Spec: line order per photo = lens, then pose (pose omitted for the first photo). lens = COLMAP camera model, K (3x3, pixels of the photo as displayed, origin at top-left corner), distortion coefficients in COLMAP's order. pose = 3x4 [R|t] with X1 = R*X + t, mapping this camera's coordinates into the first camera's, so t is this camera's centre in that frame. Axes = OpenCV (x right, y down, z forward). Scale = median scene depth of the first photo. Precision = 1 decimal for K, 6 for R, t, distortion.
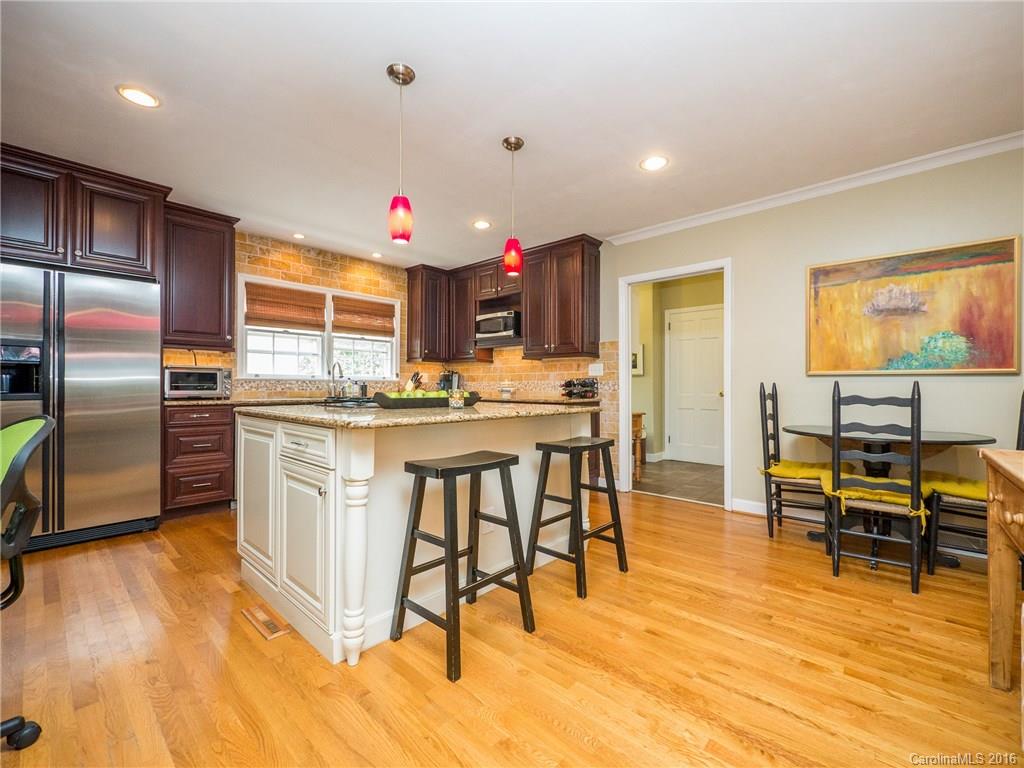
lens RADIAL K [[433.7, 0, 512.0], [0, 433.7, 384.0], [0, 0, 1]] dist [-0.001442, -0.000556]
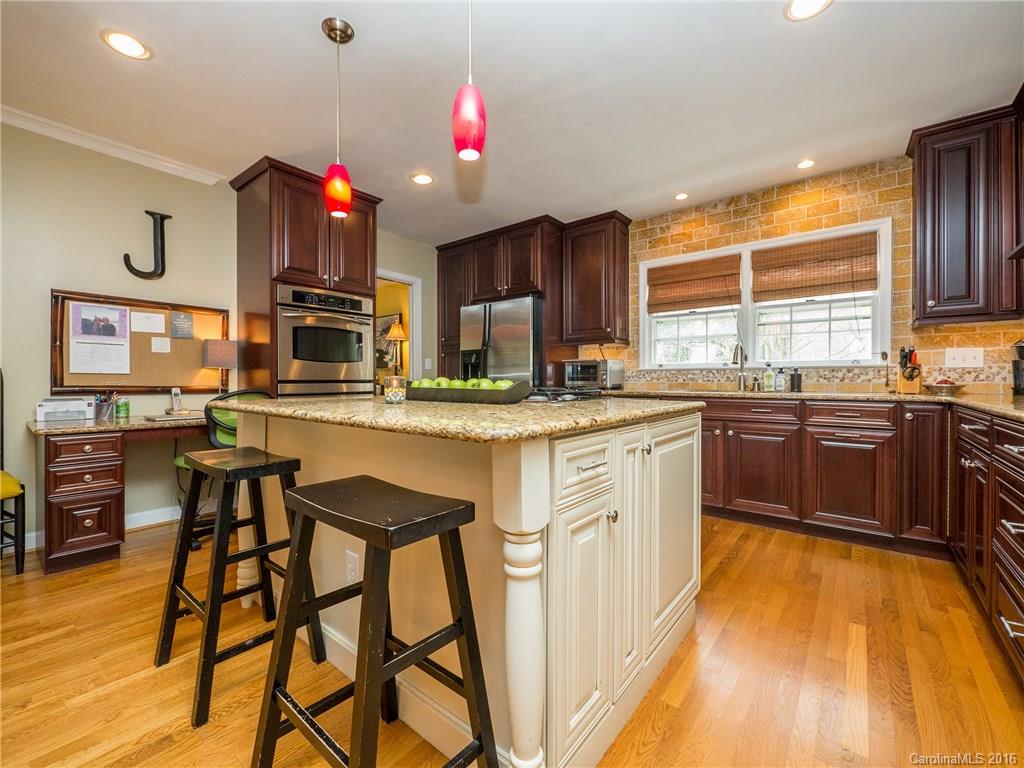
lens RADIAL K [[433.7, 0, 512.0], [0, 433.7, 384.0], [0, 0, 1]] dist [-0.001442, -0.000556]
pose [[0.075655, 0.004947, -0.997122, 0.298106], [0.005959, 0.999968, 0.005414, 0.012084], [0.997116, -0.006351, 0.075623, 0.574997]]
